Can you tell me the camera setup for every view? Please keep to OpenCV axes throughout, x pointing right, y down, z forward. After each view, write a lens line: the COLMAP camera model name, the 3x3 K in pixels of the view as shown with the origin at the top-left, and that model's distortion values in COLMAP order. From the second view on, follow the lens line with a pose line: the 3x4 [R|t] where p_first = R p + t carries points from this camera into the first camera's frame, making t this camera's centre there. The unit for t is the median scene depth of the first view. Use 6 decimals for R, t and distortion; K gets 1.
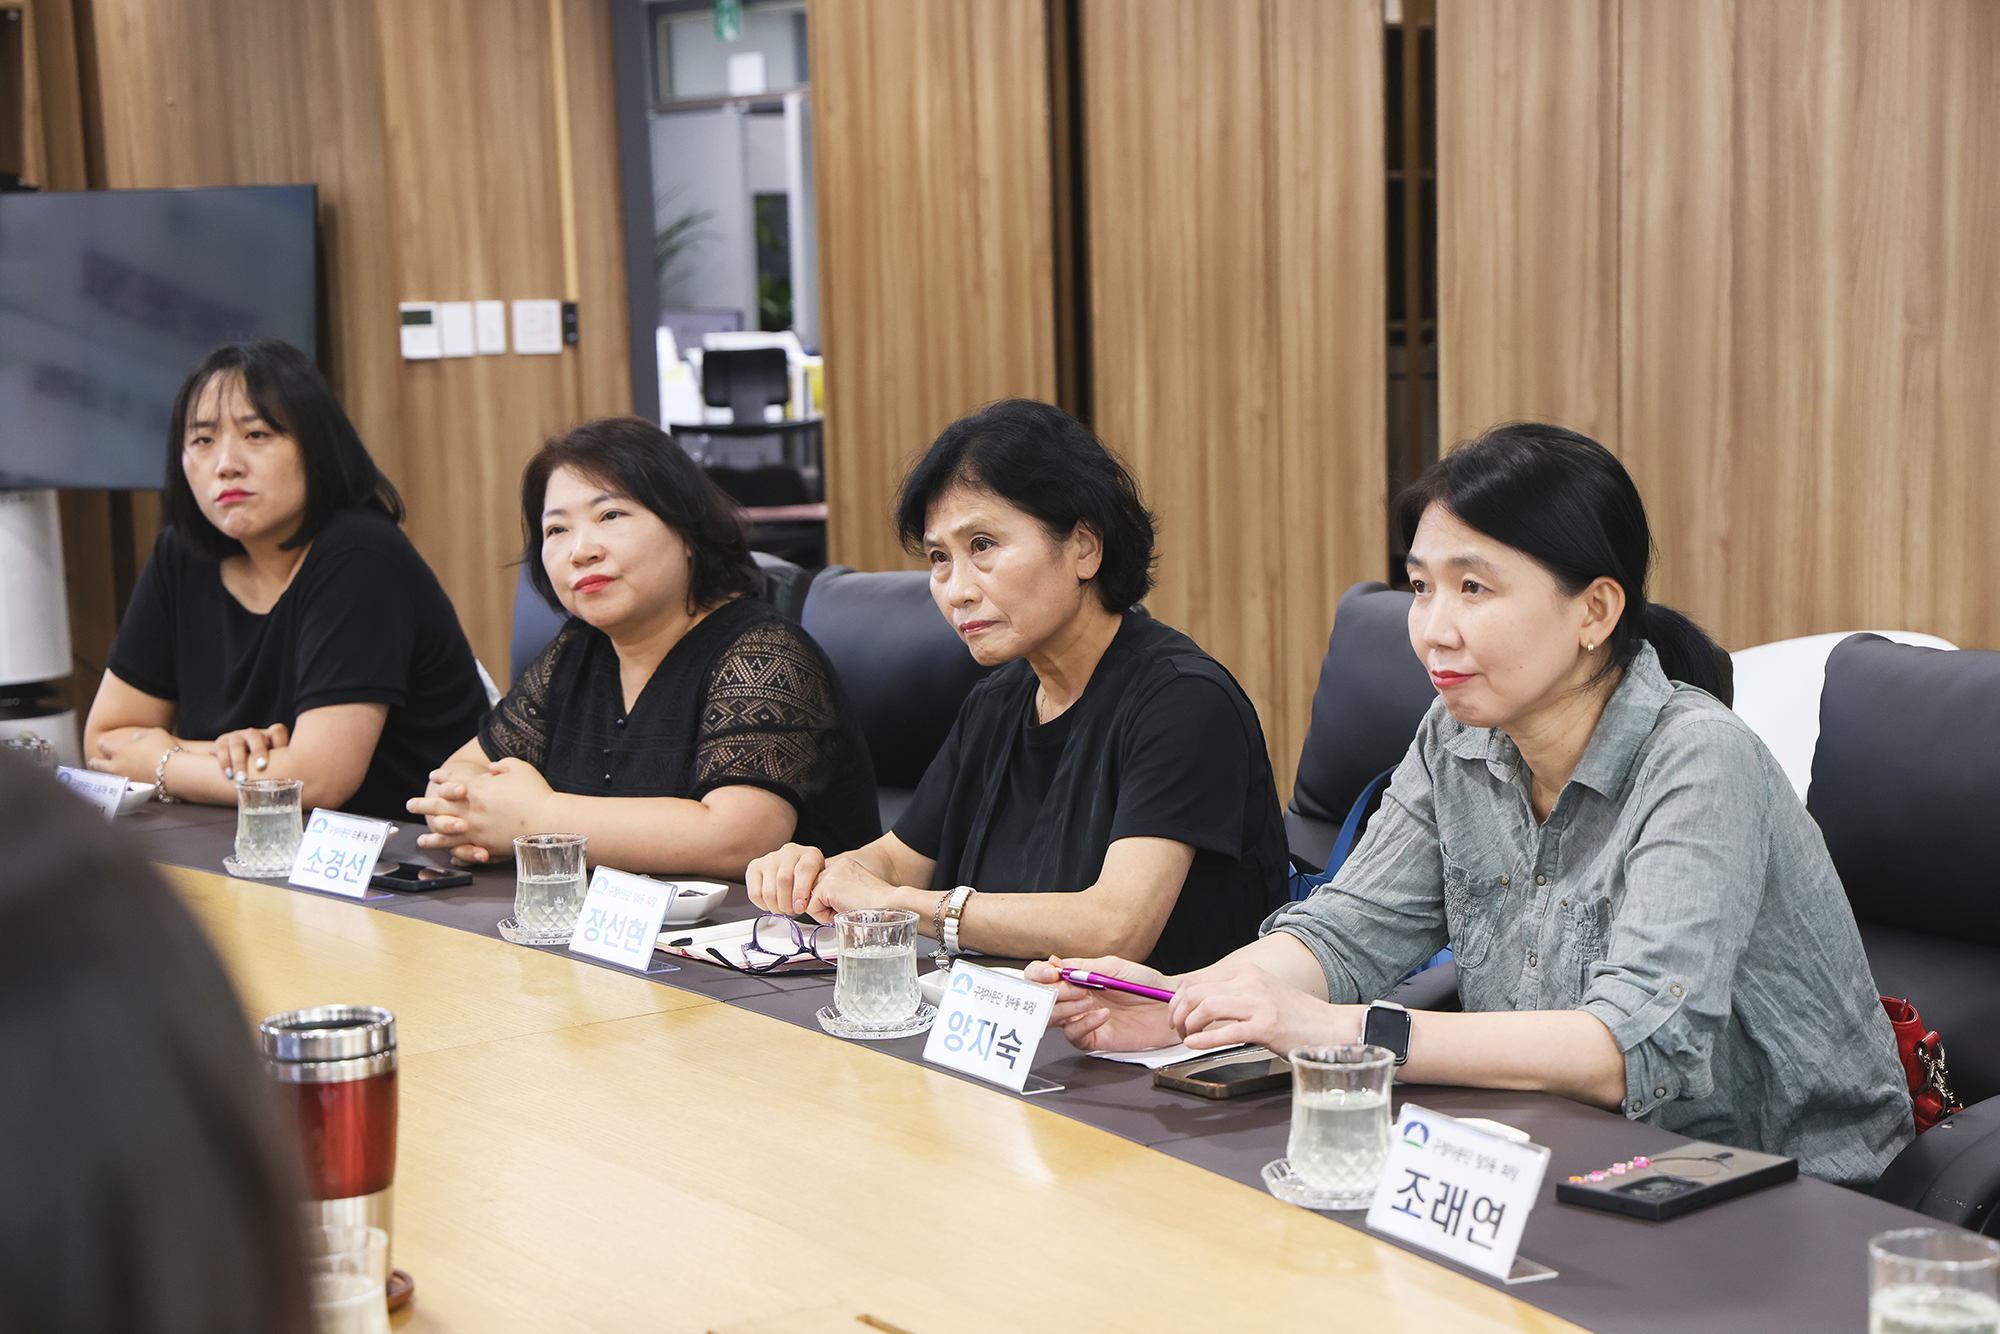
lens RADIAL K [[3787.3, 0, 1000.0], [0, 3787.3, 667.0], [0, 0, 1]] dist [0.015969, 2.805090]
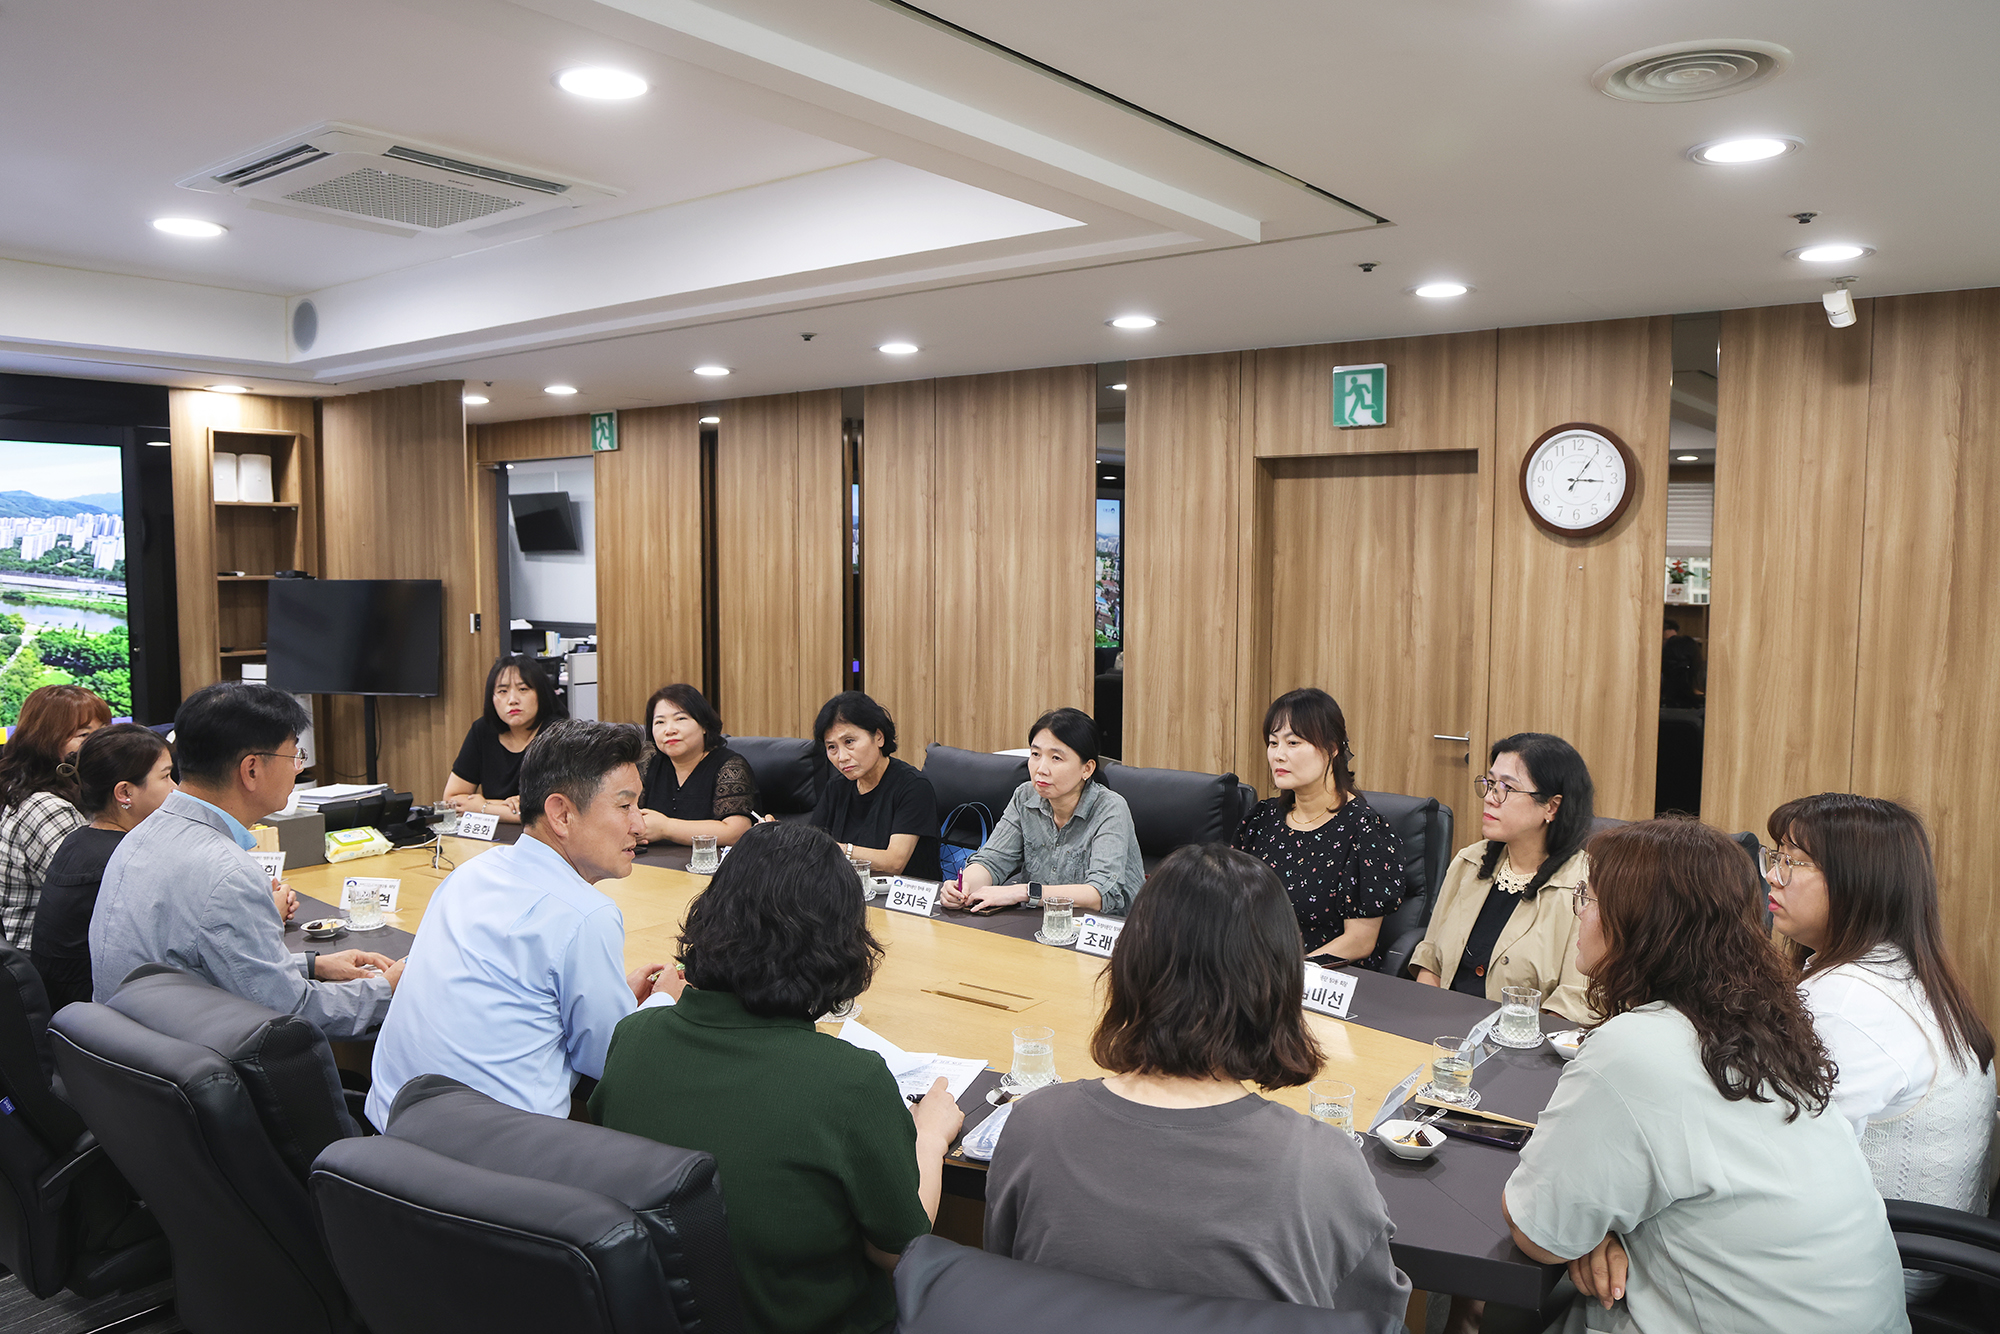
lens RADIAL K [[1468.9, 0, 1000.0], [0, 1468.9, 667.0], [0, 0, 1]] dist [-0.004296, -0.000186]
pose [[0.957516, 0.010061, 0.288206, -0.165252], [0.004976, 0.998666, -0.051394, -0.019723], [-0.288339, 0.050645, 0.956188, -0.130208]]
